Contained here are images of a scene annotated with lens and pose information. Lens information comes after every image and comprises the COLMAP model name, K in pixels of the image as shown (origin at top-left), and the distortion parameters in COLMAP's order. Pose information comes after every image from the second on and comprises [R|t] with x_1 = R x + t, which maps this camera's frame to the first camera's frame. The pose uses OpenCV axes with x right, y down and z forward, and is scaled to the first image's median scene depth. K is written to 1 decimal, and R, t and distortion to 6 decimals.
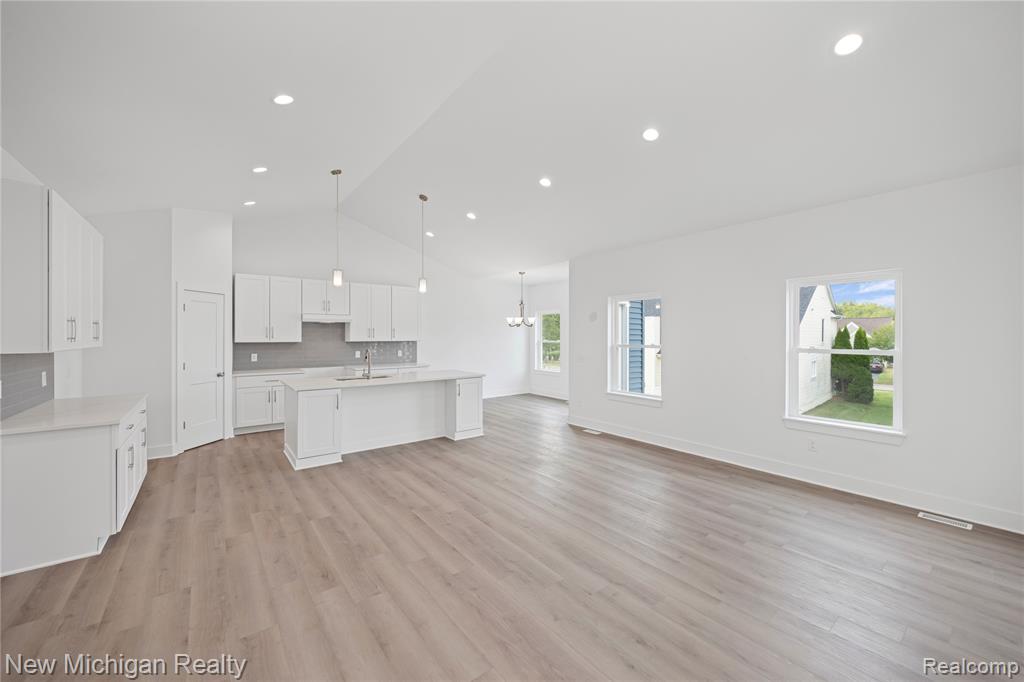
lens RADIAL K [[409.2, 0, 511.6], [0, 409.2, 338.1], [0, 0, 1]] dist [-0.002179, -0.000225]
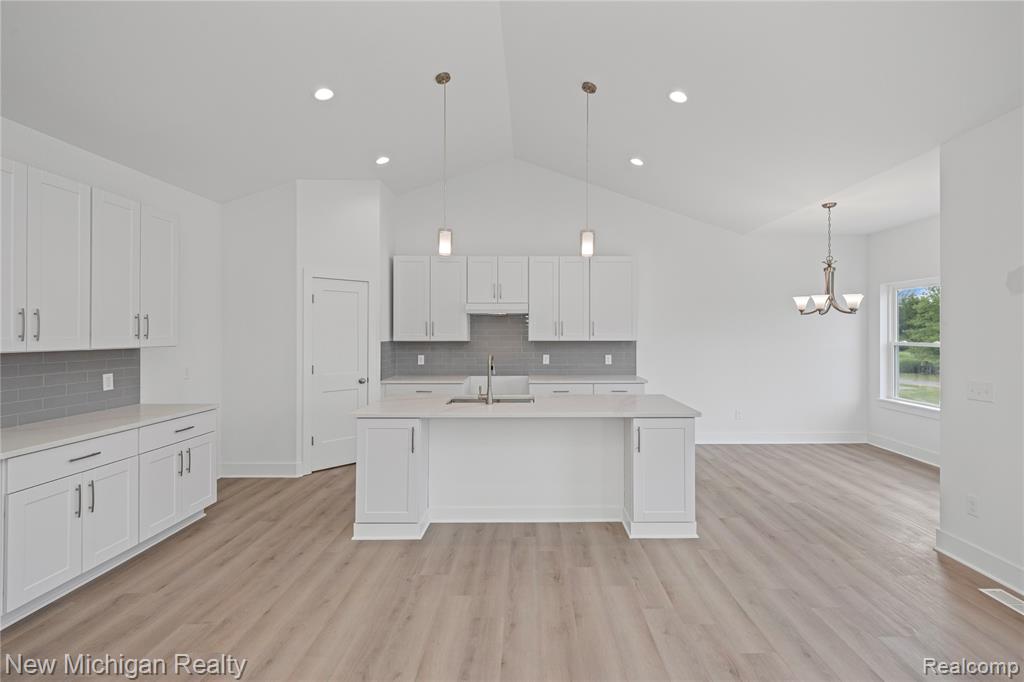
lens RADIAL K [[491.3, 0, 510.7], [0, 491.3, 330.7], [0, 0, 1]] dist [0.000679, -0.000737]
pose [[0.792098, -0.003520, -0.610384, 0.105439], [-0.002749, 0.999953, -0.009335, -0.001606], [0.610388, 0.009073, 0.792051, 0.378197]]
